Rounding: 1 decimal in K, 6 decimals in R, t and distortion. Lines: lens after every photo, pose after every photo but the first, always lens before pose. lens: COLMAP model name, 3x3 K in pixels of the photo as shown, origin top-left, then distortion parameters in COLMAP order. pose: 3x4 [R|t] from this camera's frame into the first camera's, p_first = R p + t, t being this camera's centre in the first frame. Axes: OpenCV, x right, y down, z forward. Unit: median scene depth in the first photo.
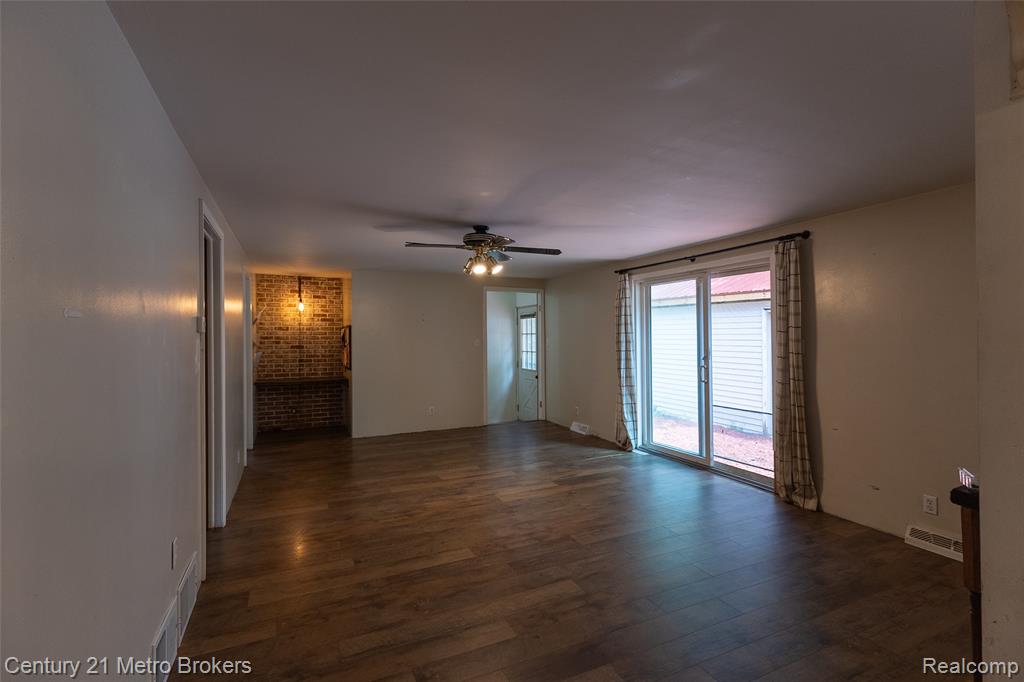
lens RADIAL K [[472.9, 0, 511.8], [0, 472.9, 338.7], [0, 0, 1]] dist [0.004303, 0.000285]
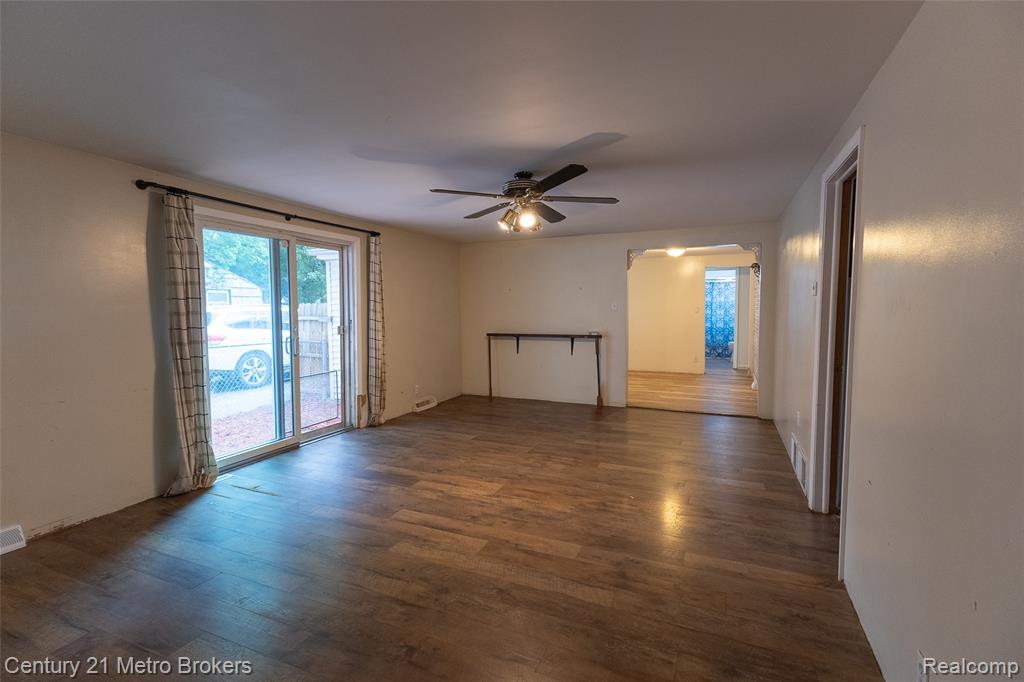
lens RADIAL K [[472.9, 0, 511.8], [0, 472.9, 338.7], [0, 0, 1]] dist [0.004303, 0.000285]
pose [[-0.664165, -0.040161, 0.746506, -0.632452], [0.008056, 0.998114, 0.060865, 0.007850], [-0.747543, 0.046438, -0.662589, 1.434481]]
